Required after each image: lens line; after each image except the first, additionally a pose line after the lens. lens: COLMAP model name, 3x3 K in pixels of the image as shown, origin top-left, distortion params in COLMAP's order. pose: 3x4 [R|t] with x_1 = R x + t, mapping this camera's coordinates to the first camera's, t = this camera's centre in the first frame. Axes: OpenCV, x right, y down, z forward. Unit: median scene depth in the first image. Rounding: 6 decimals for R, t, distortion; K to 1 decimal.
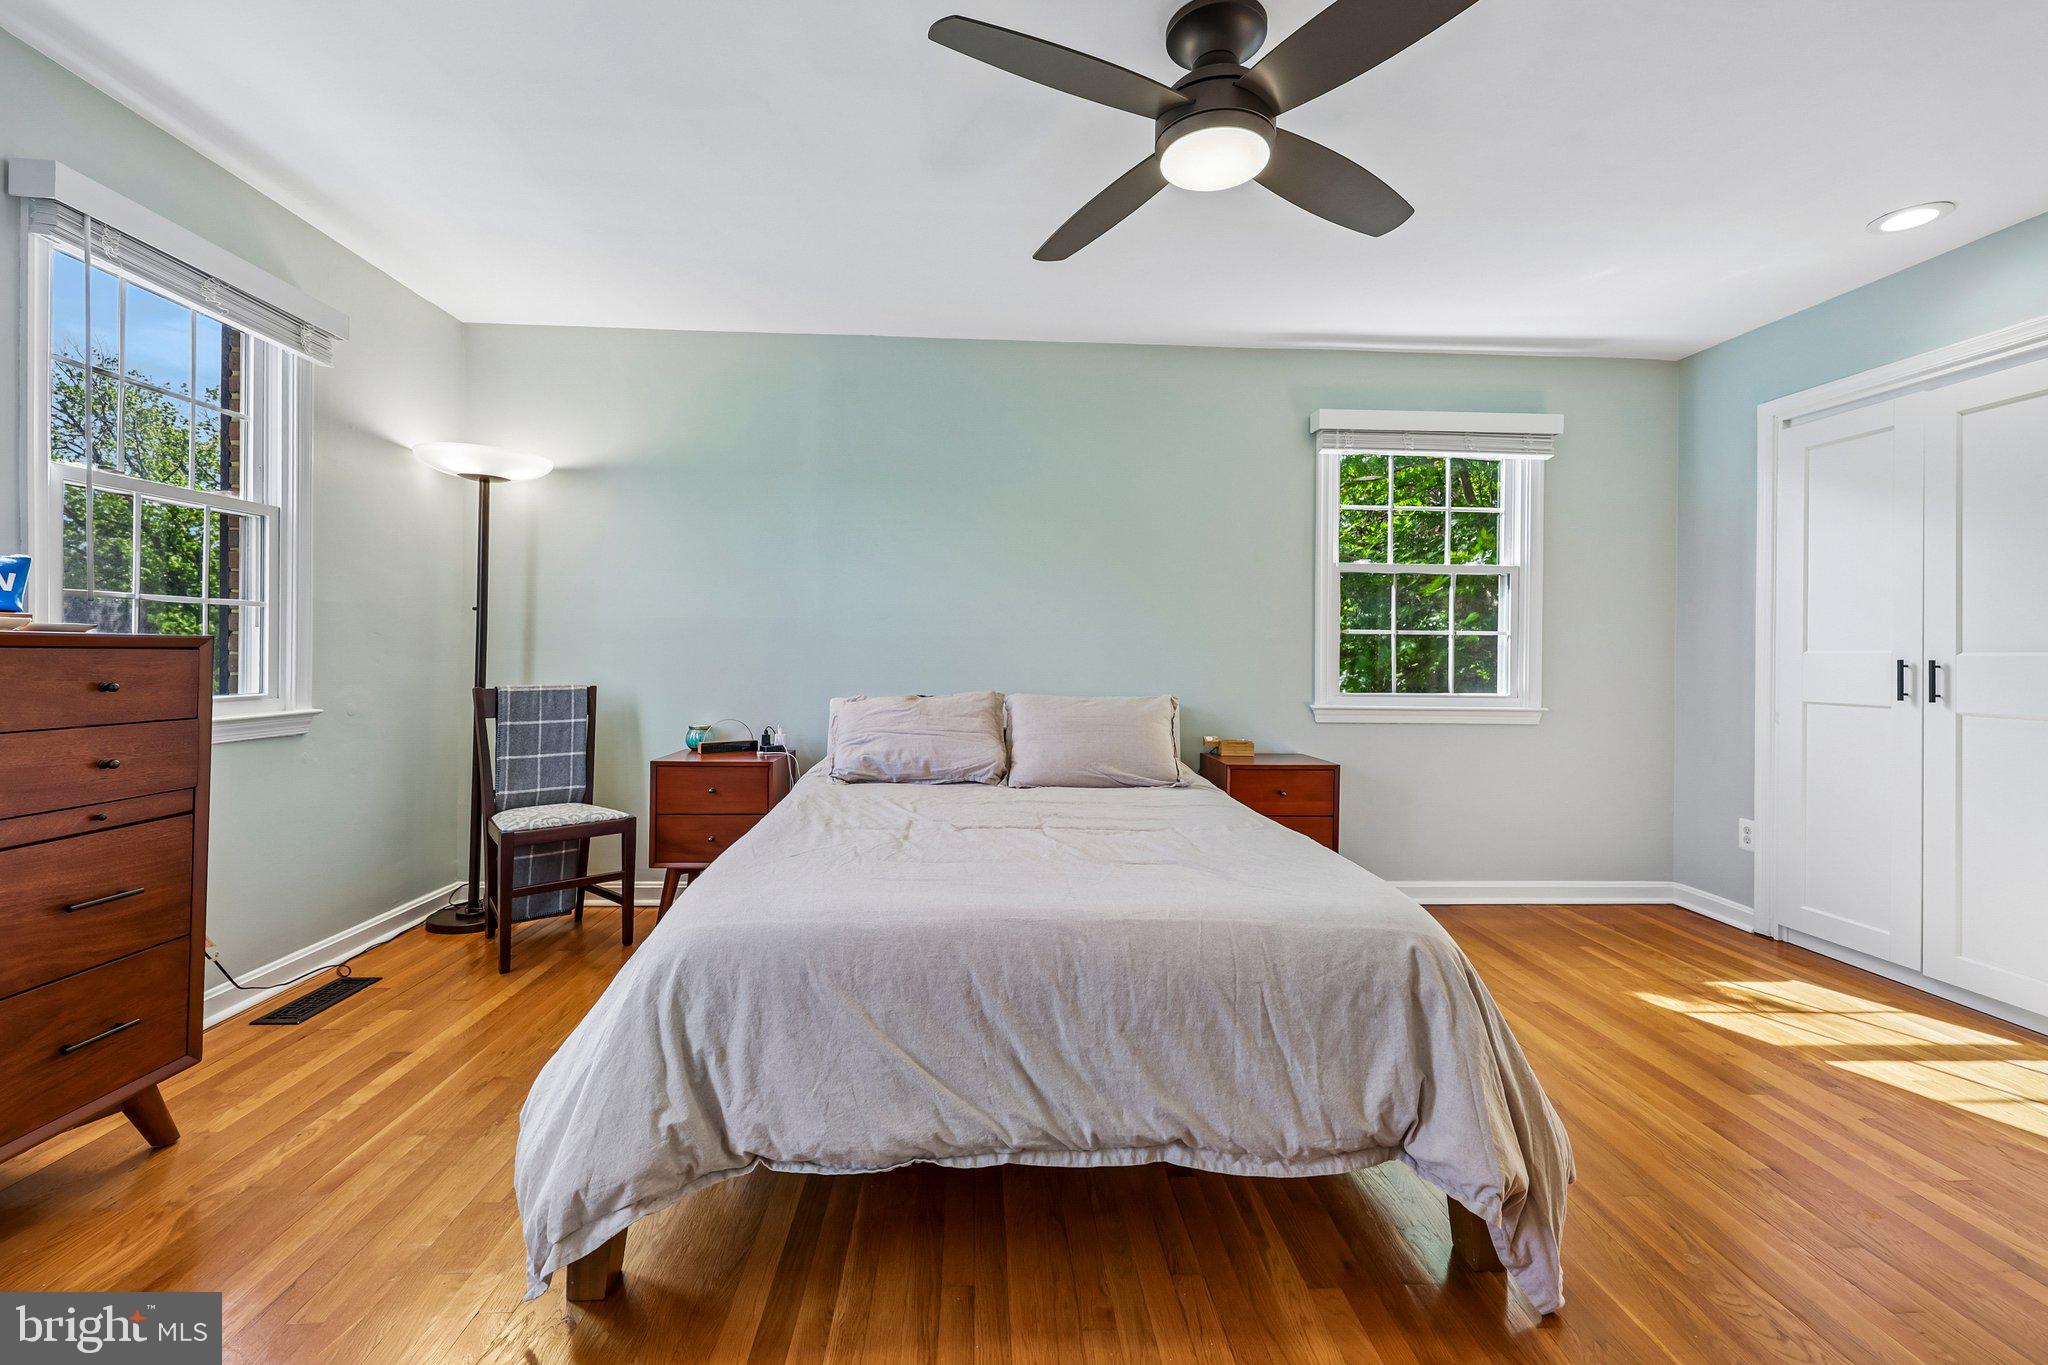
lens RADIAL K [[820.4, 0, 1023.9], [0, 820.4, 685.8], [0, 0, 1]] dist [-0.006144, -0.000044]
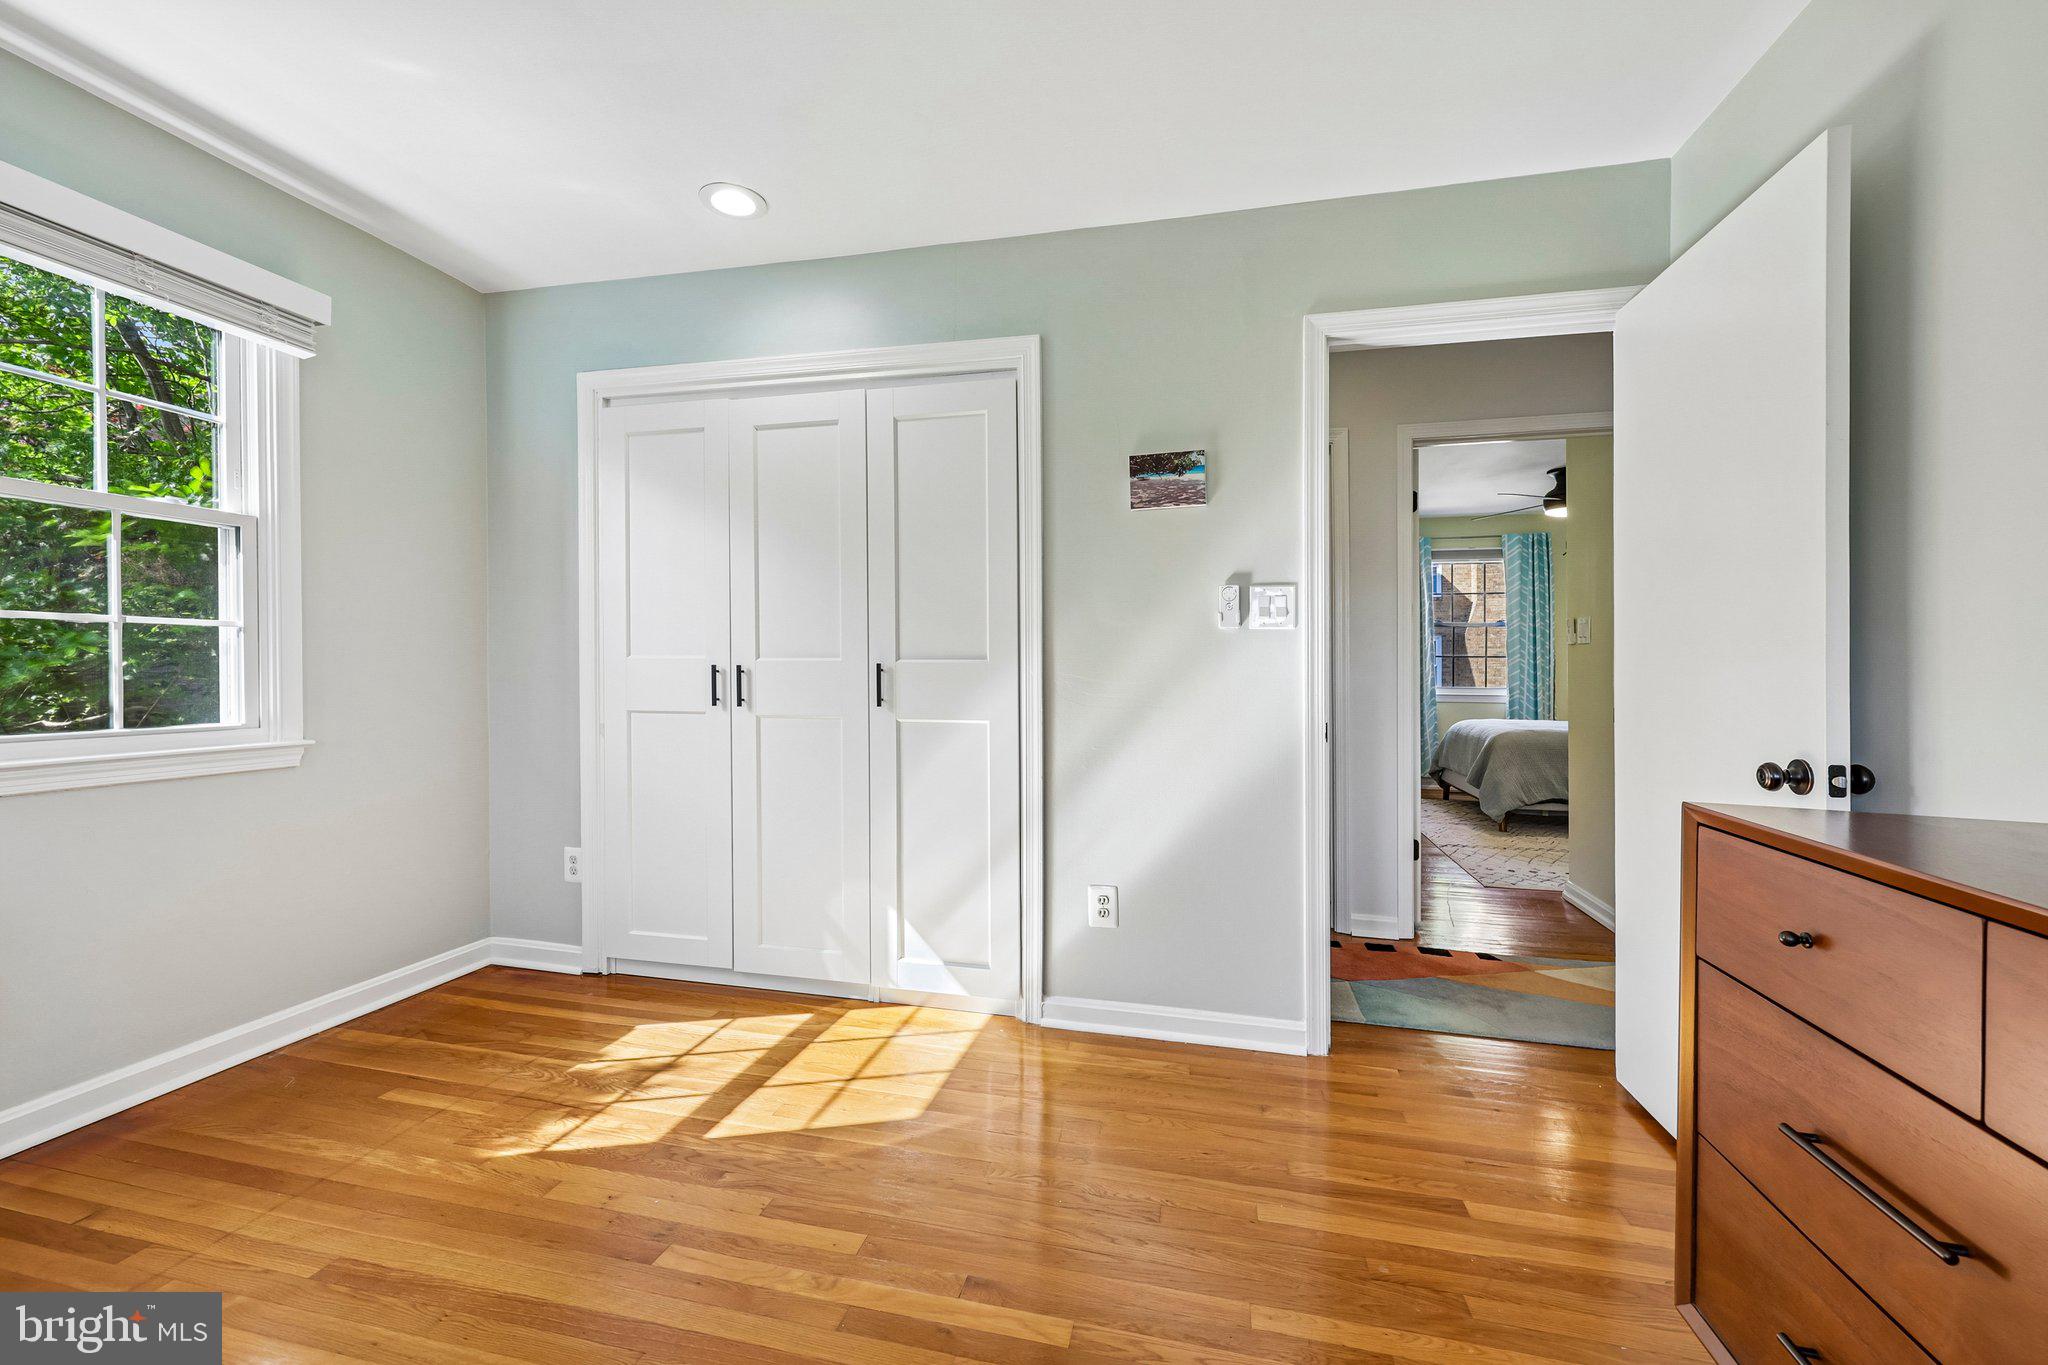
lens RADIAL K [[820.4, 0, 1038.1], [0, 820.4, 662.2], [0, 0, 1]] dist [-0.006144, -0.000044]
pose [[0.261238, -0.000760, 0.965274, 0.179877], [0.034810, 0.999357, -0.008634, -0.010476], [-0.964646, 0.035857, 0.261097, 0.300163]]
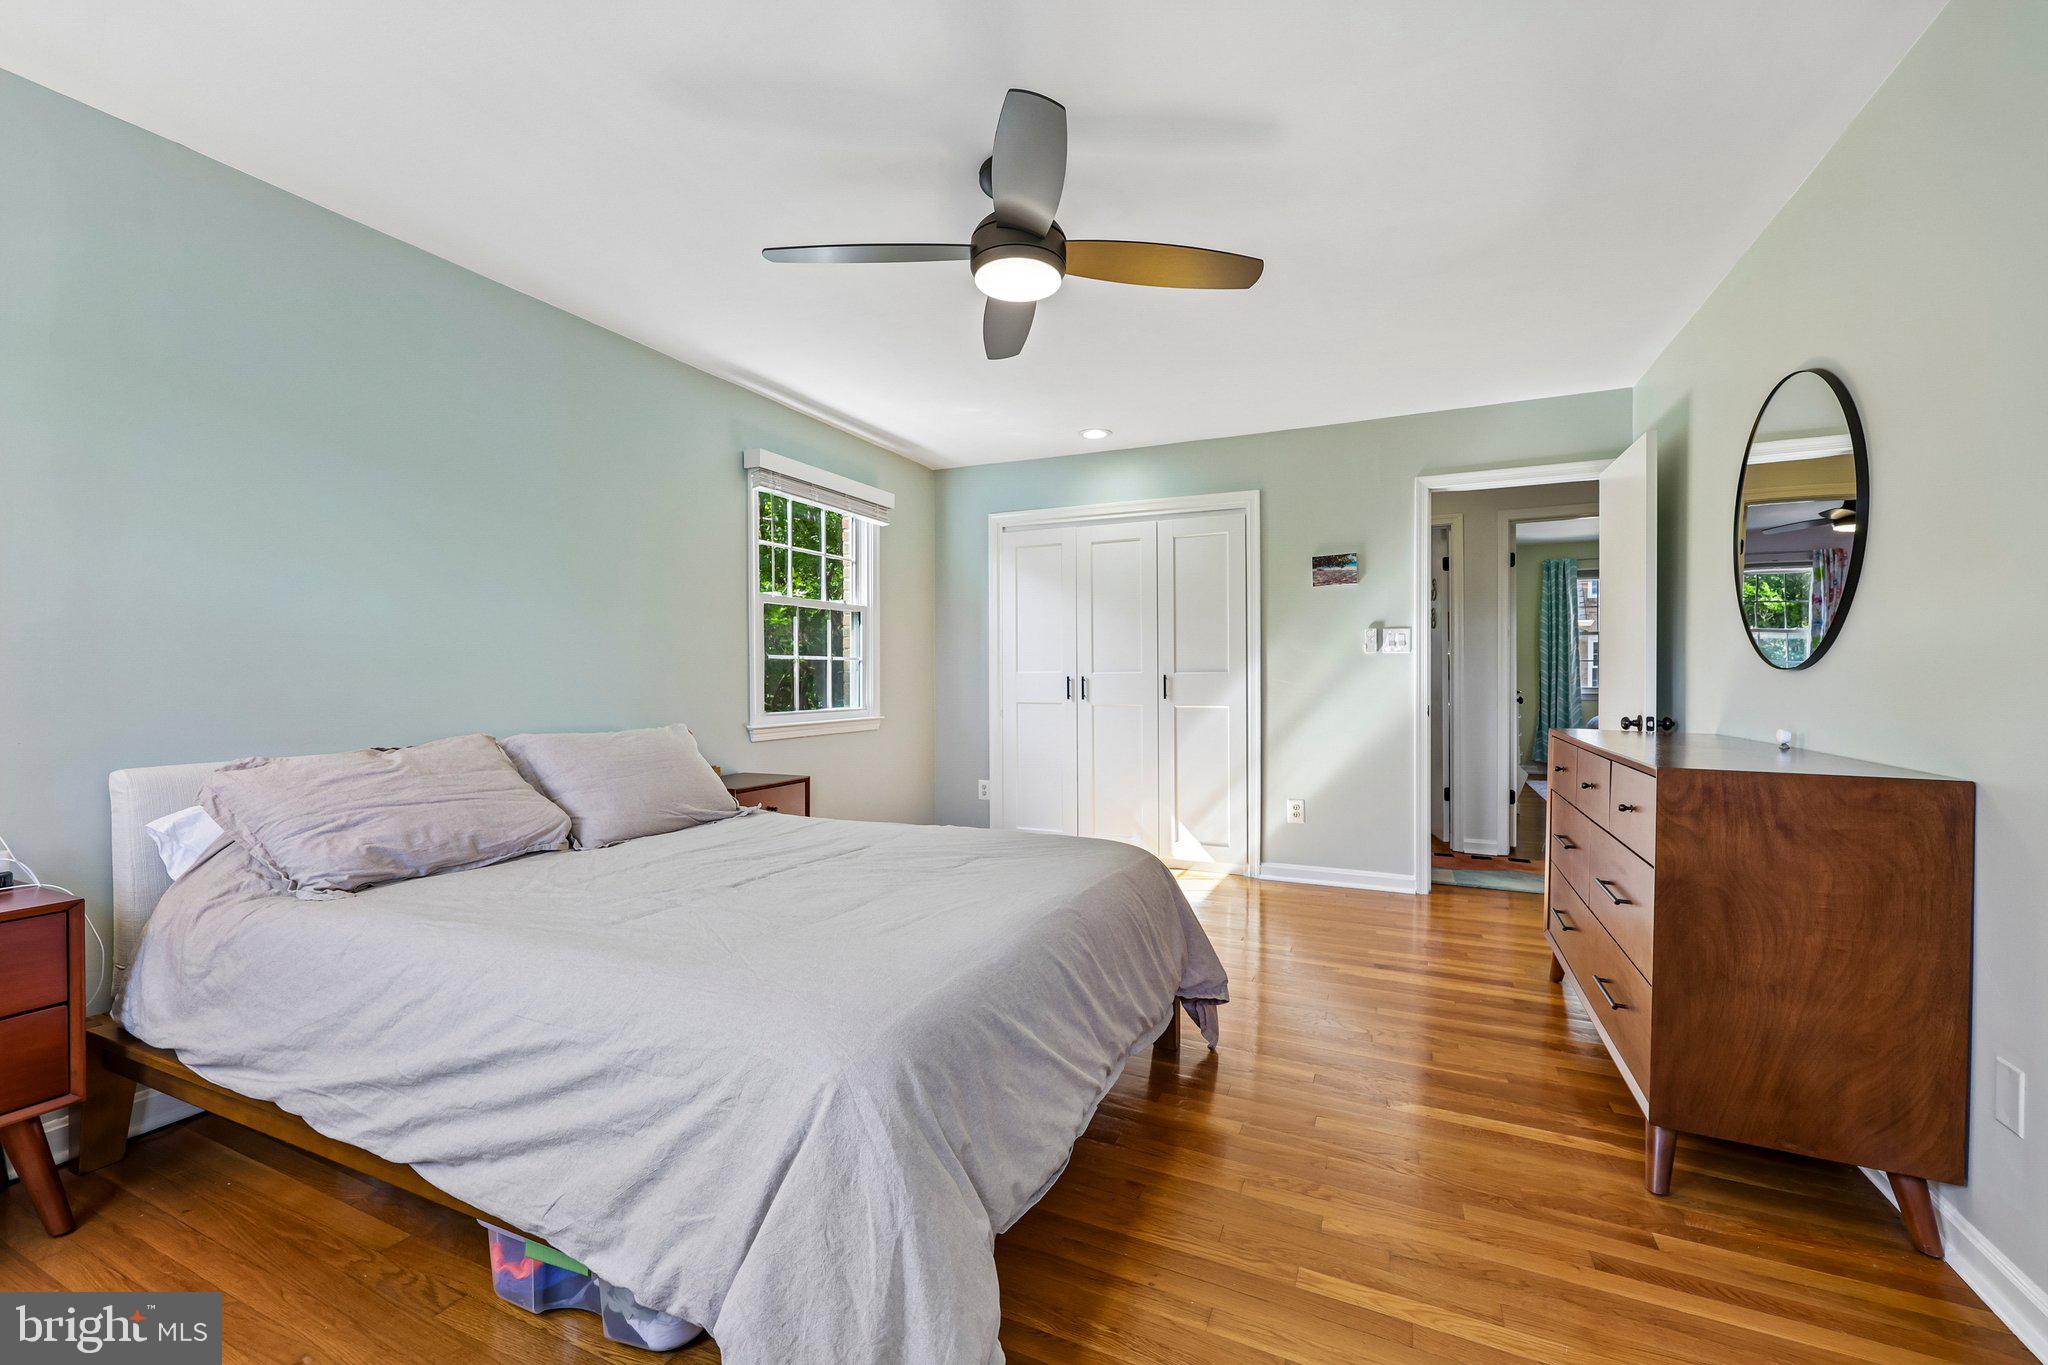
lens RADIAL K [[820.4, 0, 1031.0], [0, 820.4, 701.4], [0, 0, 1]] dist [-0.006144, -0.000044]
pose [[0.449229, -0.038721, 0.892577, -0.470671], [0.044407, 0.998793, 0.020978, -0.015589], [-0.892312, 0.030213, 0.450407, 0.224142]]
